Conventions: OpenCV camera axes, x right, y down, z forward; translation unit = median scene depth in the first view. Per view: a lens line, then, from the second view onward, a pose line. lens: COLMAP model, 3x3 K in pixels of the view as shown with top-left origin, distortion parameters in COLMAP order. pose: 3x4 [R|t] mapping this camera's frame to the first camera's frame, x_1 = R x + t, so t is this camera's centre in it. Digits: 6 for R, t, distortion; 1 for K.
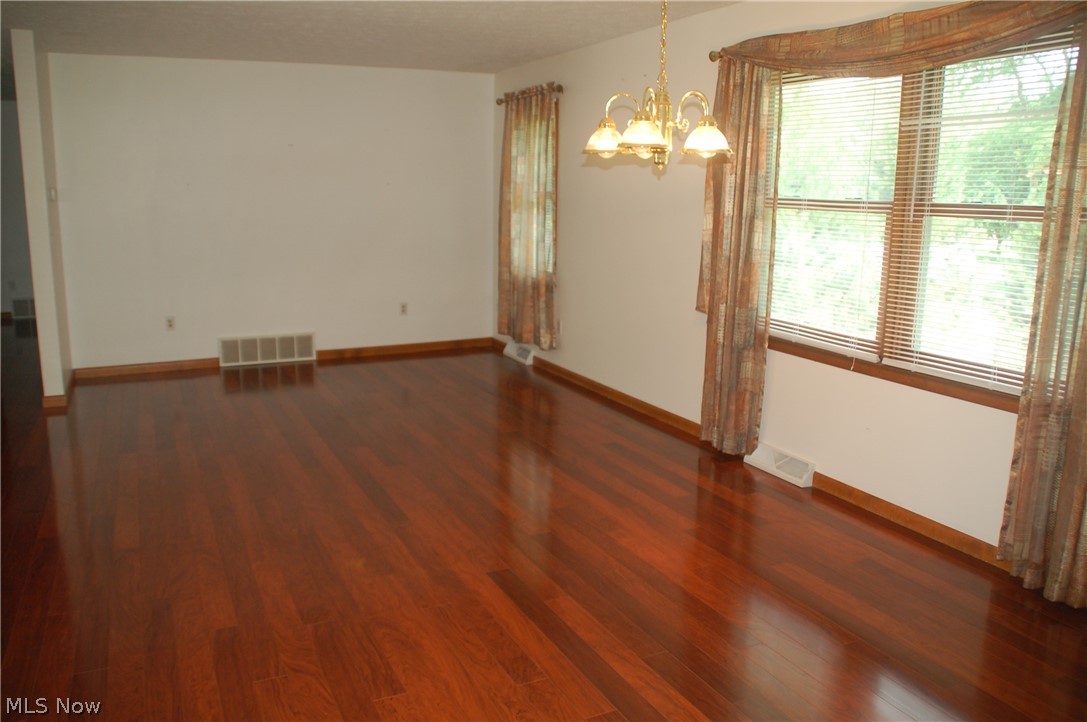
lens RADIAL K [[847.6, 0, 533.6], [0, 847.6, 355.0], [0, 0, 1]] dist [-0.172222, 0.118053]
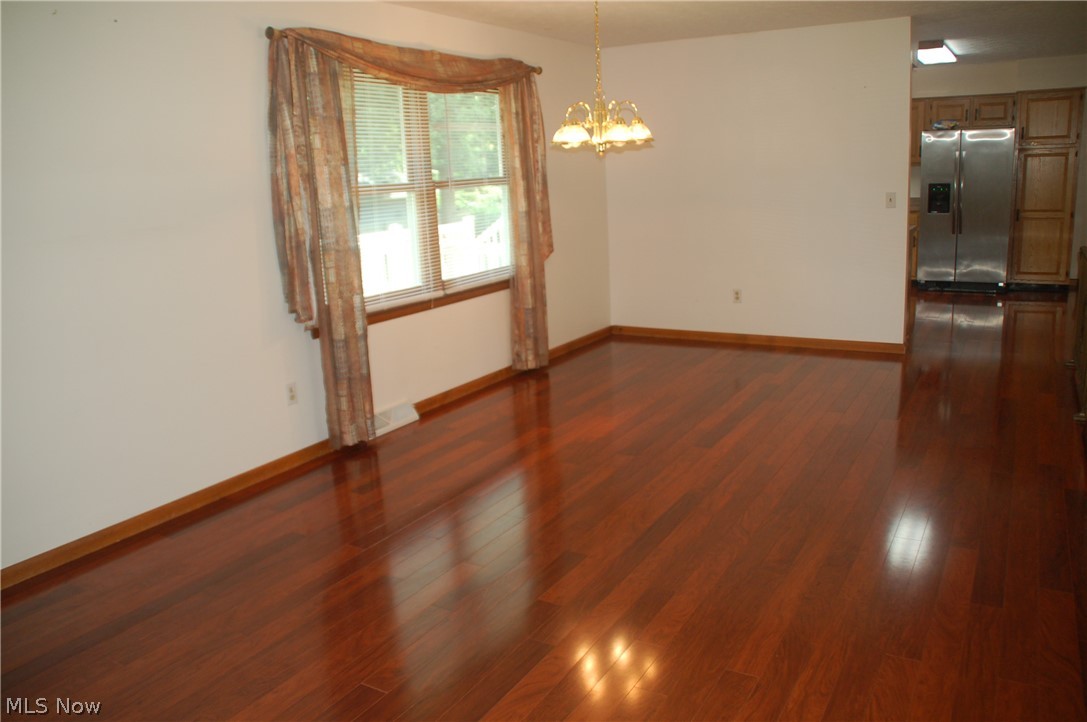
lens RADIAL K [[847.6, 0, 533.6], [0, 847.6, 355.0], [0, 0, 1]] dist [-0.172222, 0.118053]
pose [[-0.552931, -0.163965, 0.816935, -0.841068], [0.197873, 0.926560, 0.319895, -0.319084], [-0.809391, 0.338530, -0.479879, 1.561807]]
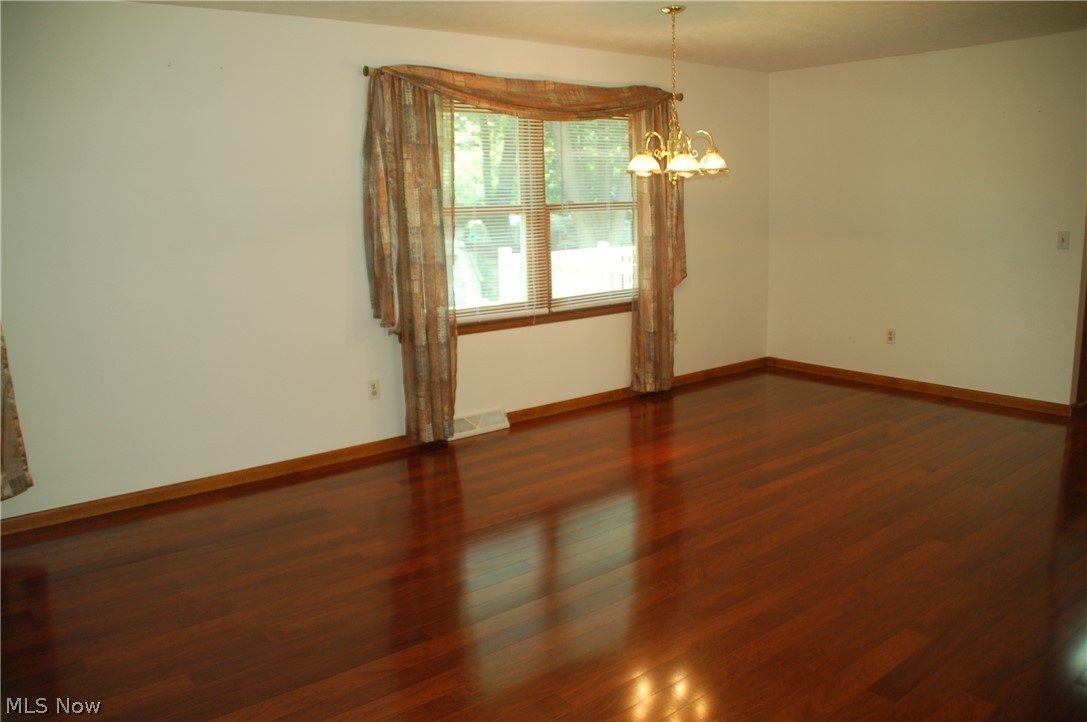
lens RADIAL K [[847.6, 0, 533.6], [0, 847.6, 355.0], [0, 0, 1]] dist [-0.172222, 0.118053]
pose [[-0.222403, -0.183317, 0.957566, -1.017937], [0.208680, 0.950451, 0.230423, -0.267209], [-0.952360, 0.251072, -0.173129, 1.274658]]
